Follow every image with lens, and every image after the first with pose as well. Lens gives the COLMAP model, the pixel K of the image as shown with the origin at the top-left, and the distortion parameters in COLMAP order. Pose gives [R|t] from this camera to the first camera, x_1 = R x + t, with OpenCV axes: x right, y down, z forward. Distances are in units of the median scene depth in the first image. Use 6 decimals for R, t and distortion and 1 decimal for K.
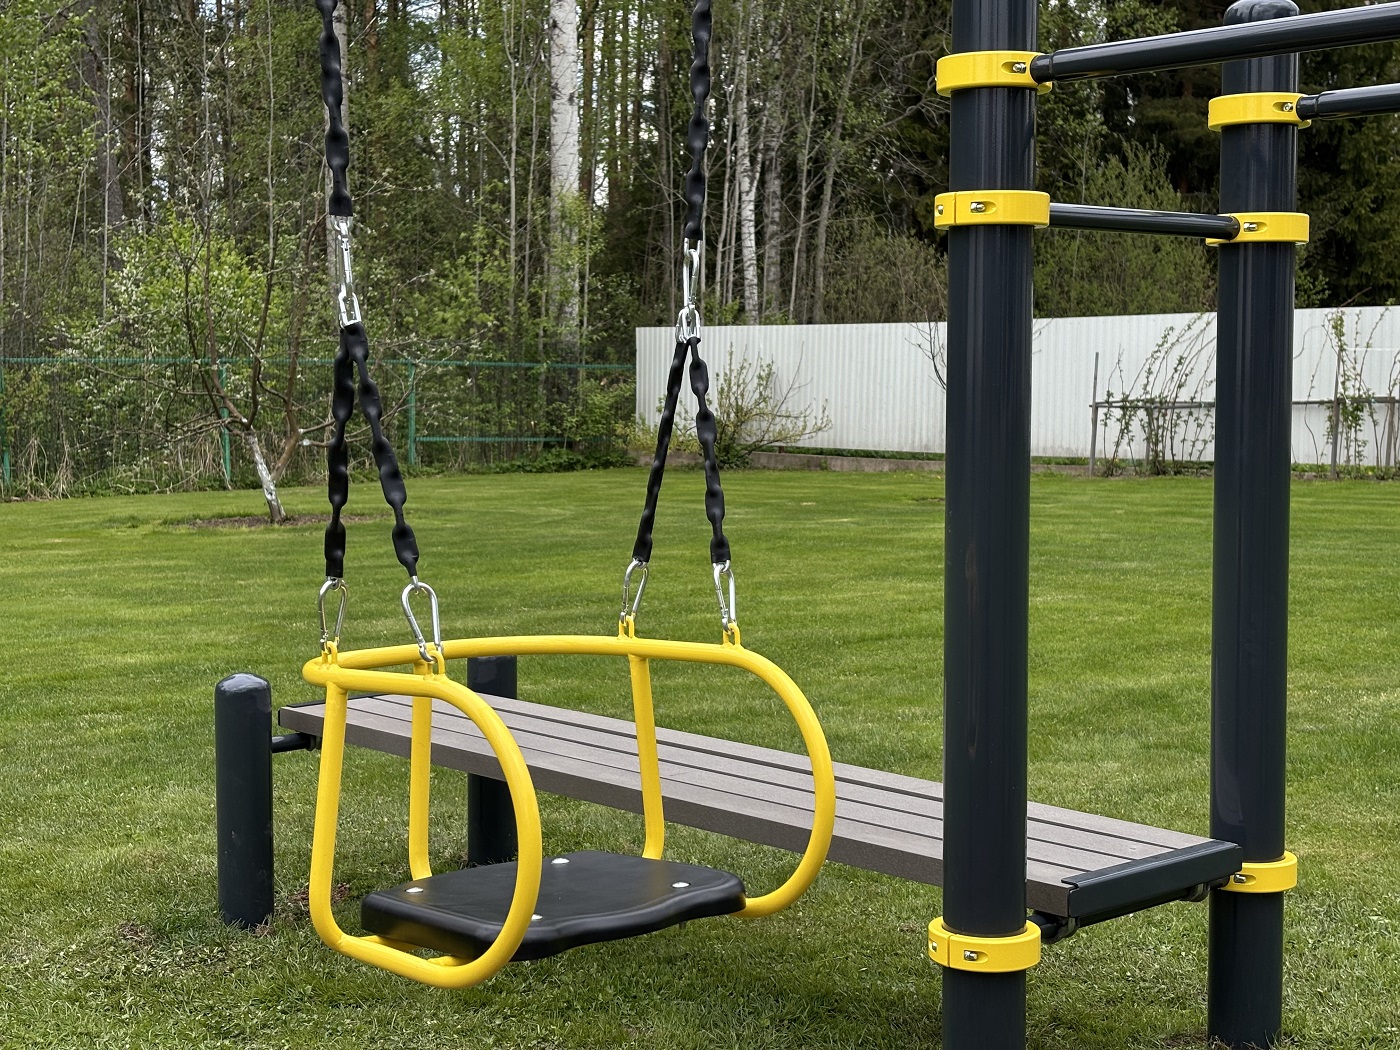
lens RADIAL K [[2104.3, 0, 689.3], [0, 2104.3, 482.0], [0, 0, 1]] dist [0.238668, -0.876279]
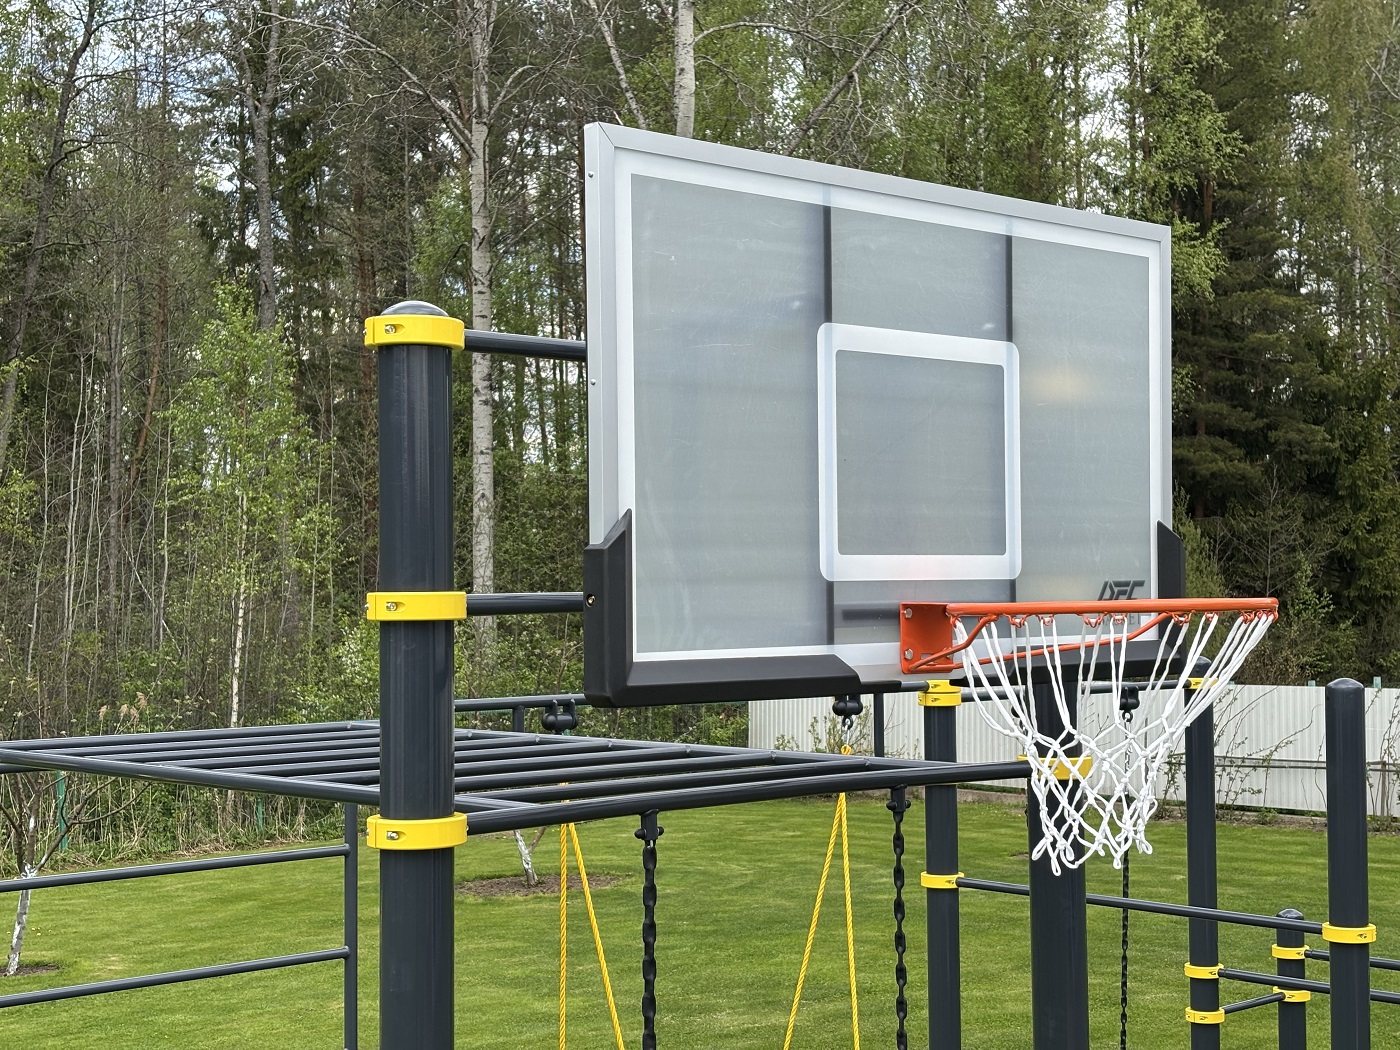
lens RADIAL K [[2140.5, 0, 700.0], [0, 2140.5, 525.0], [0, 0, 1]] dist [0.257651, -0.874067]
pose [[0.999921, -0.011653, 0.004736, -0.070051], [0.011993, 0.996754, -0.079610, -0.071116], [-0.003793, 0.079660, 0.996815, -0.257698]]
